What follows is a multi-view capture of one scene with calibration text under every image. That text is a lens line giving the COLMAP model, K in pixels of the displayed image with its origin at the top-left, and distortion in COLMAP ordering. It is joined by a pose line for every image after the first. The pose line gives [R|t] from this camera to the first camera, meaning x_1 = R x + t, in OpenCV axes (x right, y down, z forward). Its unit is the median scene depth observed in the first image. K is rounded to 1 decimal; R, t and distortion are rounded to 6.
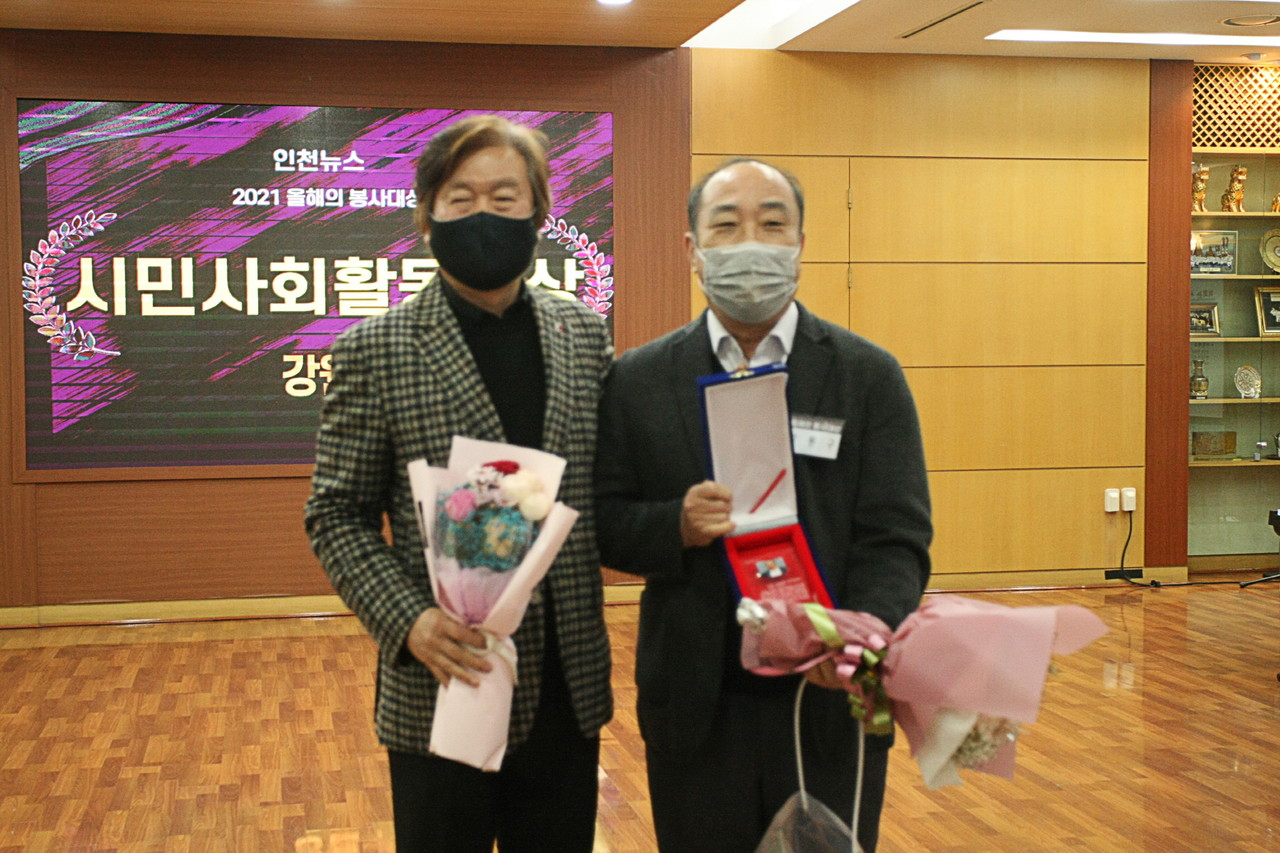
lens RADIAL K [[1786.9, 0, 631.0], [0, 1786.9, 436.0], [0, 0, 1]] dist [-0.000269, 0.143244]
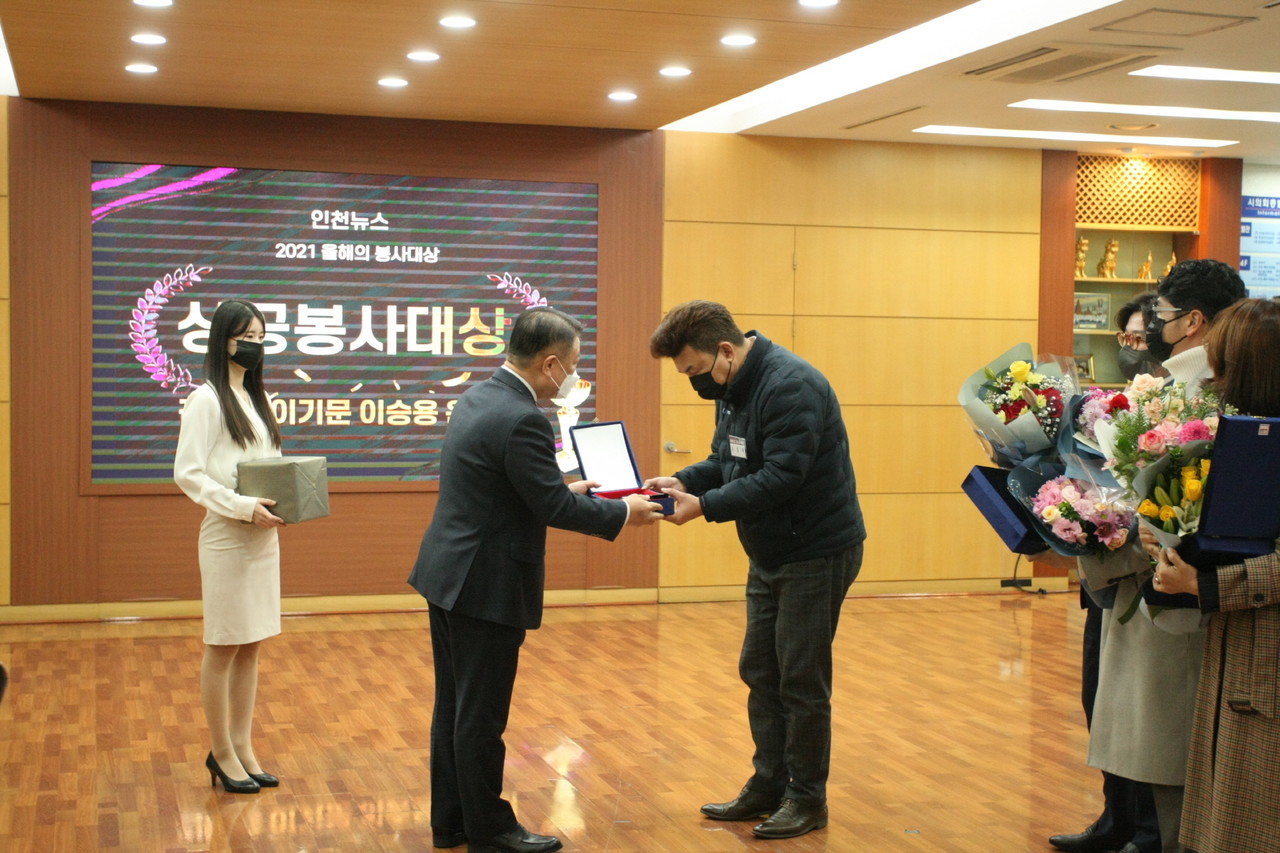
lens RADIAL K [[1781.7, 0, 625.8], [0, 1781.7, 428.5], [0, 0, 1]] dist [0.019053, 0.113991]
pose [[0.995939, 0.013657, 0.088987, -0.087752], [-0.012045, 0.999754, -0.018634, 0.000465], [-0.089219, 0.017486, 0.995859, -0.151874]]
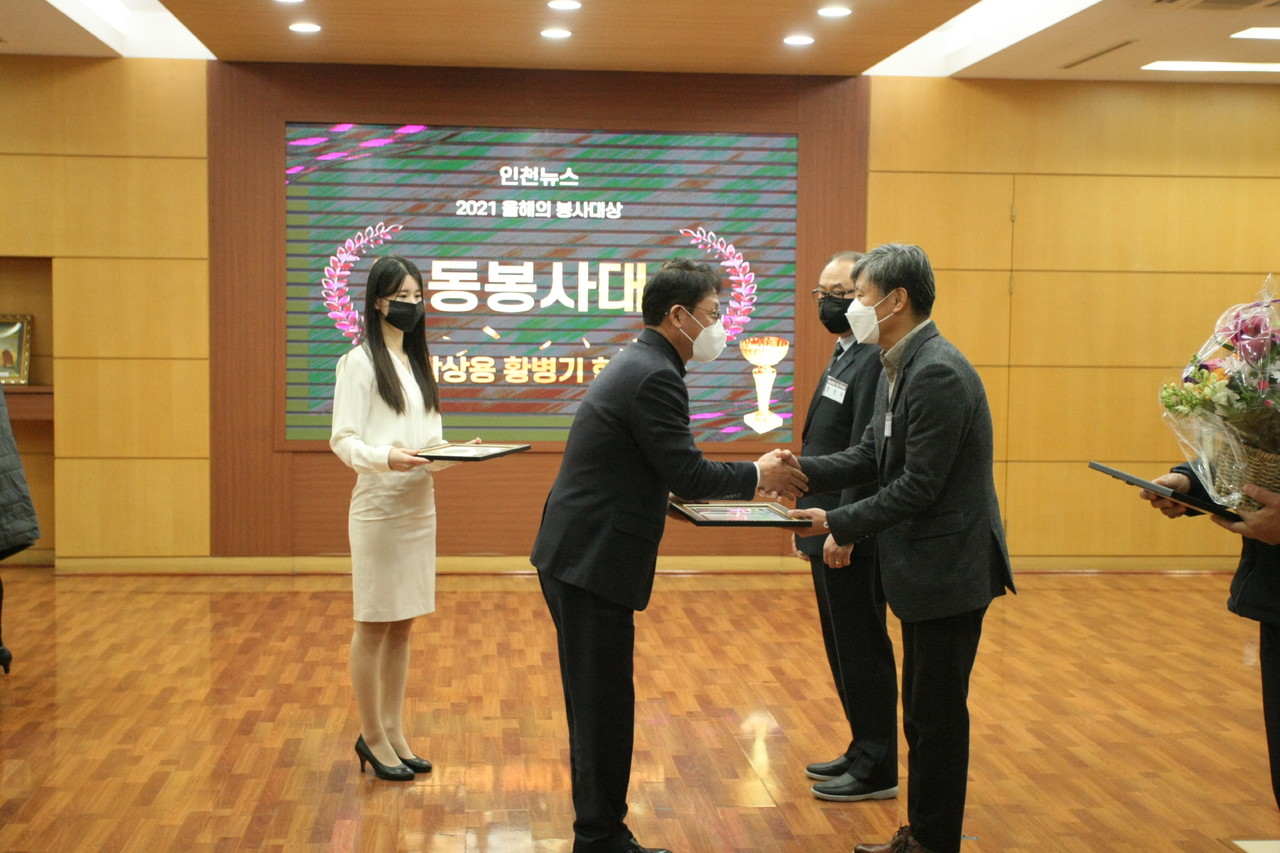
lens RADIAL K [[1781.7, 0, 625.8], [0, 1781.7, 428.5], [0, 0, 1]] dist [0.019053, 0.113991]
pose [[0.992944, 0.024880, -0.115946, 0.015544], [-0.023876, 0.999664, 0.010040, -0.004799], [0.116157, -0.007201, 0.993205, -0.116626]]
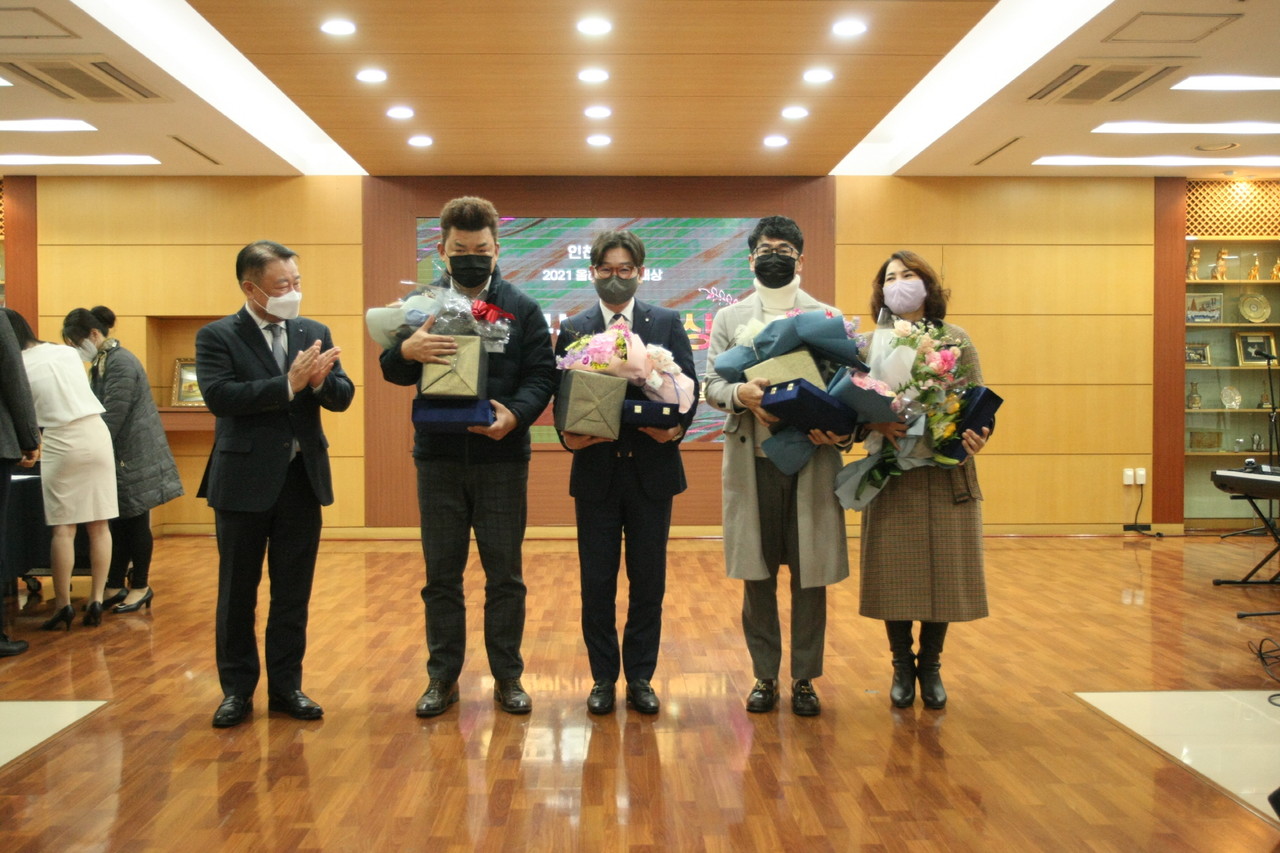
lens RADIAL K [[1248.1, 0, 625.3], [0, 1248.1, 428.5], [0, 0, 1]] dist [-0.049125, 0.089466]
pose [[0.982335, 0.008055, -0.186956, 0.054352], [-0.014167, 0.999407, -0.031378, 0.034245], [0.186592, 0.033472, 0.981867, -0.074000]]
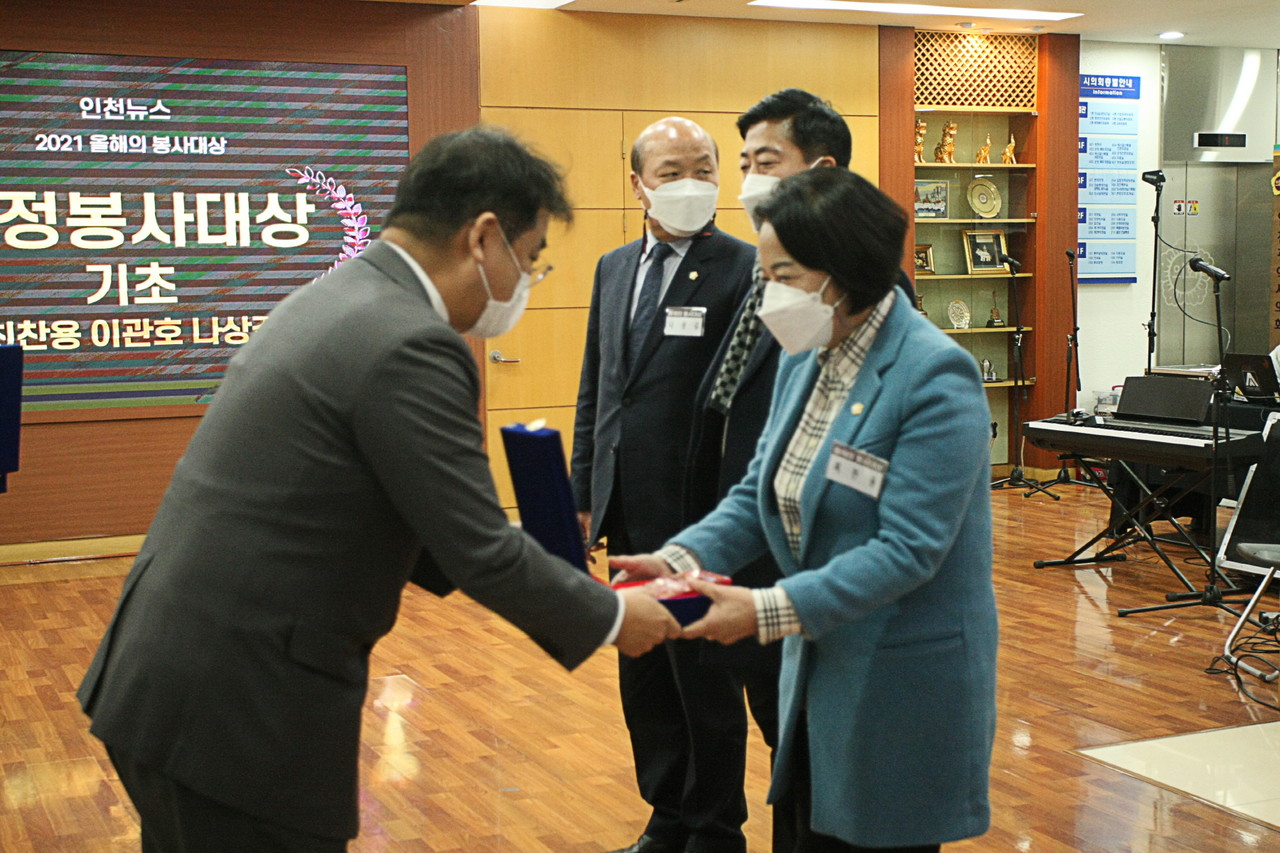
lens RADIAL K [[1781.7, 0, 625.8], [0, 1781.7, 428.5], [0, 0, 1]] dist [0.019053, 0.113991]
pose [[0.976500, -0.028290, 0.213652, -0.107229], [0.022387, 0.999299, 0.029999, 0.003497], [-0.214351, -0.024510, 0.976449, -0.056608]]
